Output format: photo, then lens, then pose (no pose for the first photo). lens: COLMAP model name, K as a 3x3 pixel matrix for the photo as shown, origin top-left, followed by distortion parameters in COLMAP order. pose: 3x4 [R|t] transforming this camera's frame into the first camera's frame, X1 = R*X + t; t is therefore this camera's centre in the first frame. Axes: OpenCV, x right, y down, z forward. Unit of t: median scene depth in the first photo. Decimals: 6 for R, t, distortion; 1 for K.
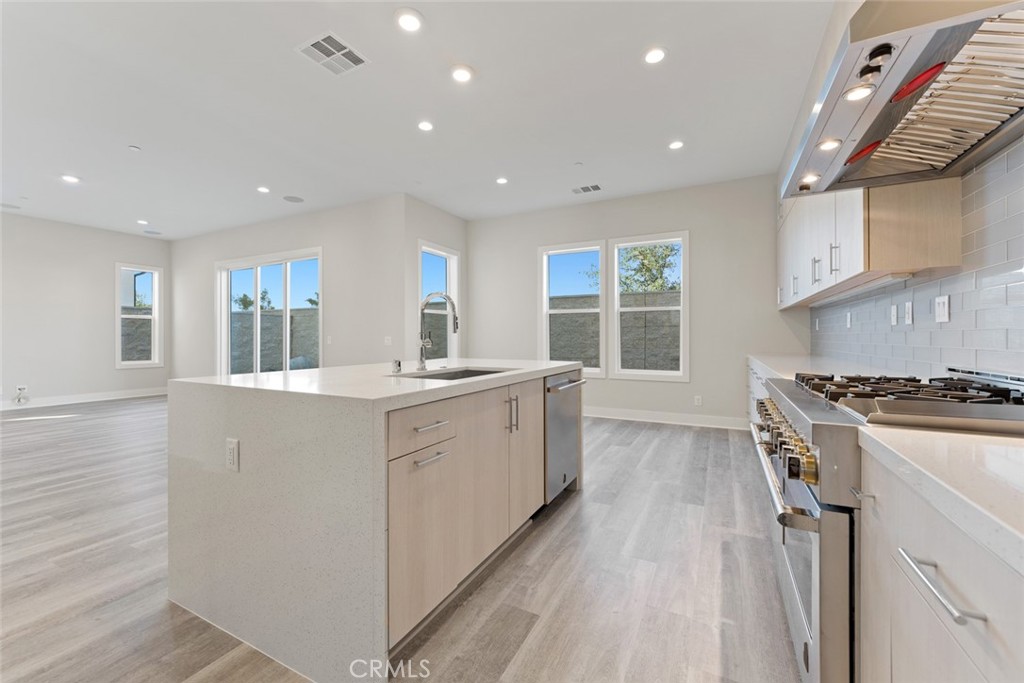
lens RADIAL K [[417.5, 0, 512.2], [0, 417.5, 343.6], [0, 0, 1]] dist [-0.000254, 0.000364]
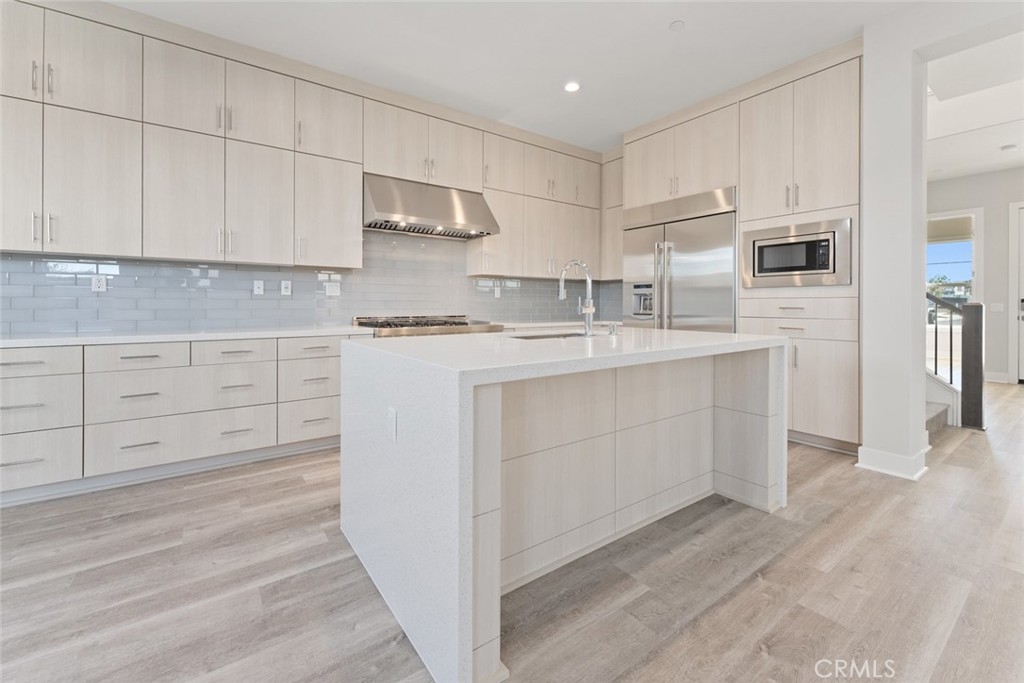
lens RADIAL K [[417.5, 0, 505.2], [0, 417.5, 308.3], [0, 0, 1]] dist [-0.000254, 0.000364]
pose [[-0.887320, -0.003059, 0.461144, -0.333162], [0.006697, 0.999787, 0.019517, -0.015906], [-0.461106, 0.020406, -0.887111, 1.306286]]
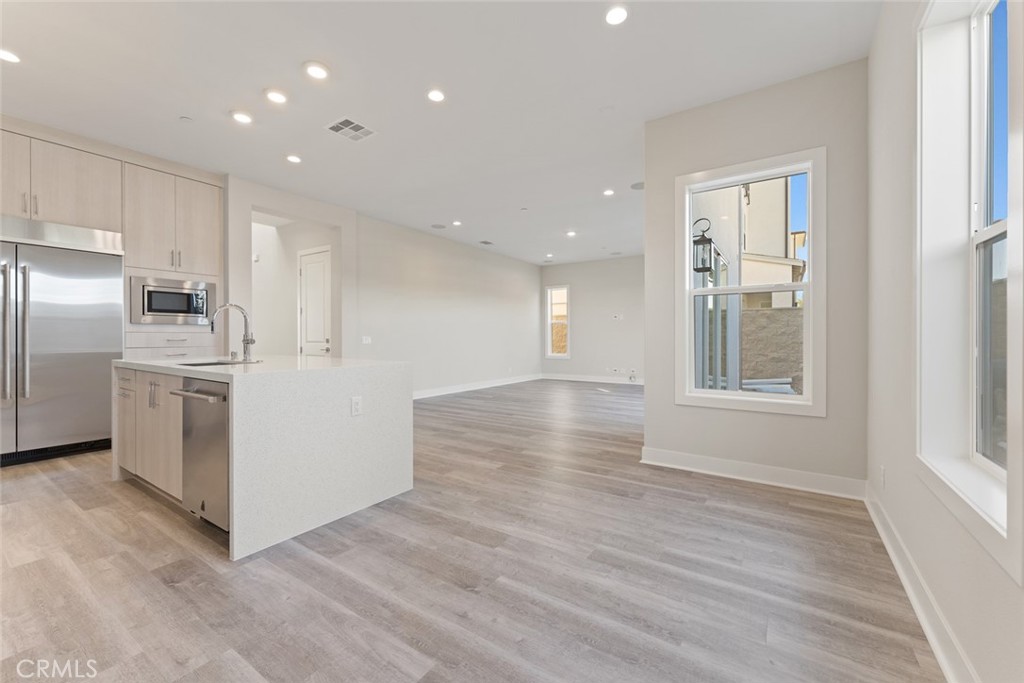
lens RADIAL K [[417.5, 0, 509.7], [0, 417.5, 334.5], [0, 0, 1]] dist [-0.000254, 0.000364]
pose [[-0.133245, -0.000169, -0.991083, 0.693567], [-0.010924, 0.999939, 0.001298, -0.024326], [0.991023, 0.011000, -0.133239, 1.359303]]
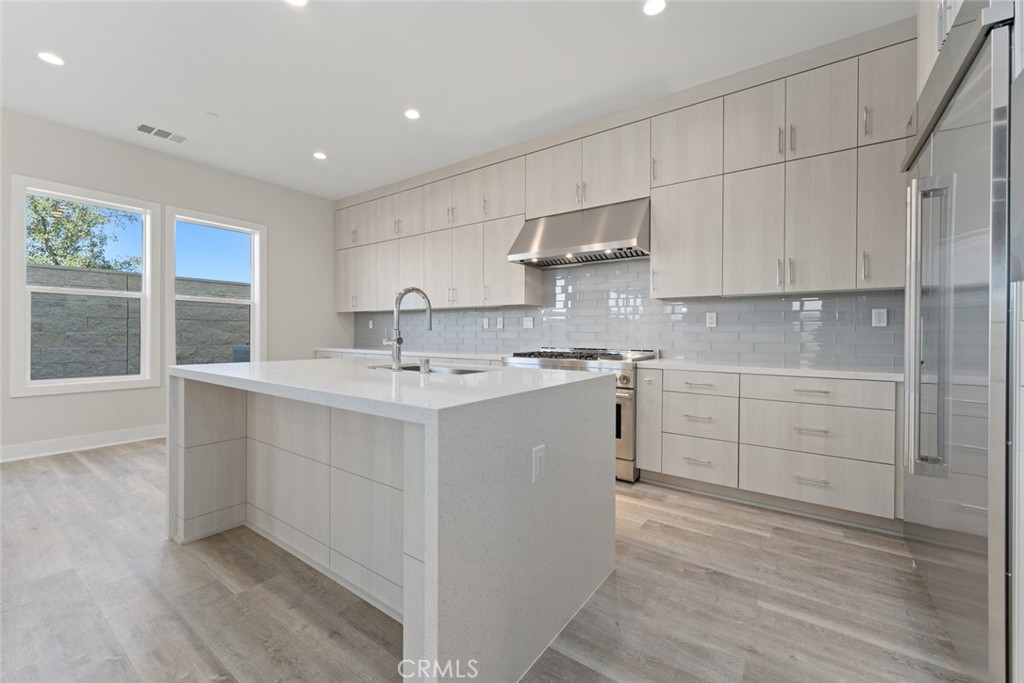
lens RADIAL K [[417.5, 0, 518.6], [0, 417.5, 339.7], [0, 0, 1]] dist [-0.000254, 0.000364]
pose [[0.139053, -0.008067, 0.990252, -0.716080], [0.005810, 0.999956, 0.007330, -0.004901], [-0.990268, 0.004734, 0.139094, 0.410521]]
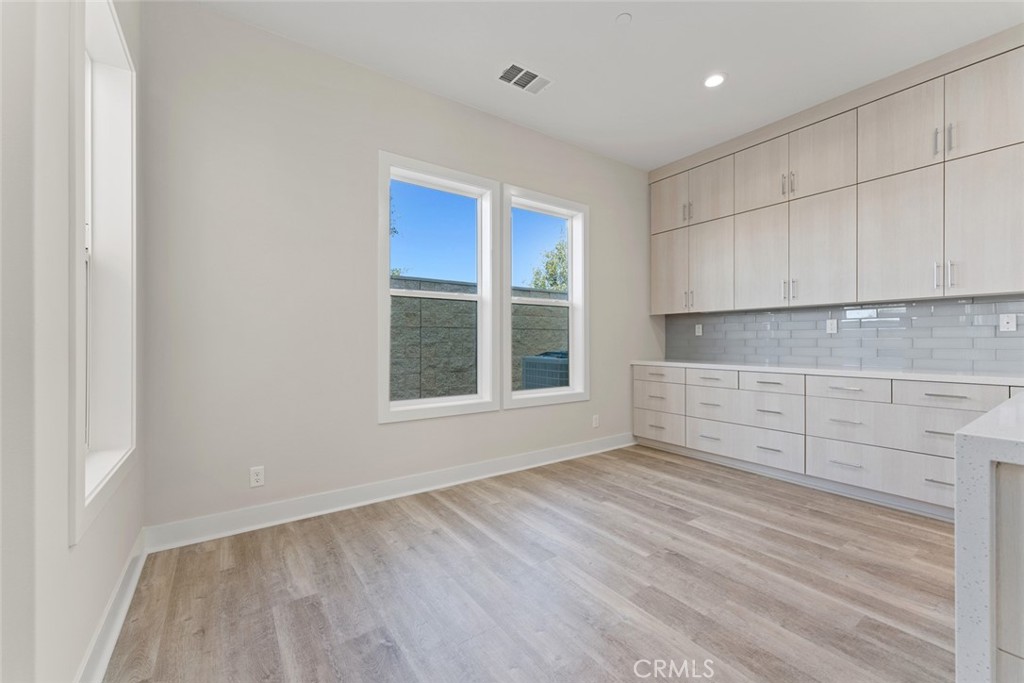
lens RADIAL K [[417.5, 0, 529.4], [0, 417.5, 342.9], [0, 0, 1]] dist [-0.000254, 0.000364]
pose [[0.442461, 0.005569, 0.896771, -0.481890], [0.008297, 0.999912, -0.010303, -0.009852], [-0.896749, 0.011999, 0.442376, 1.154995]]
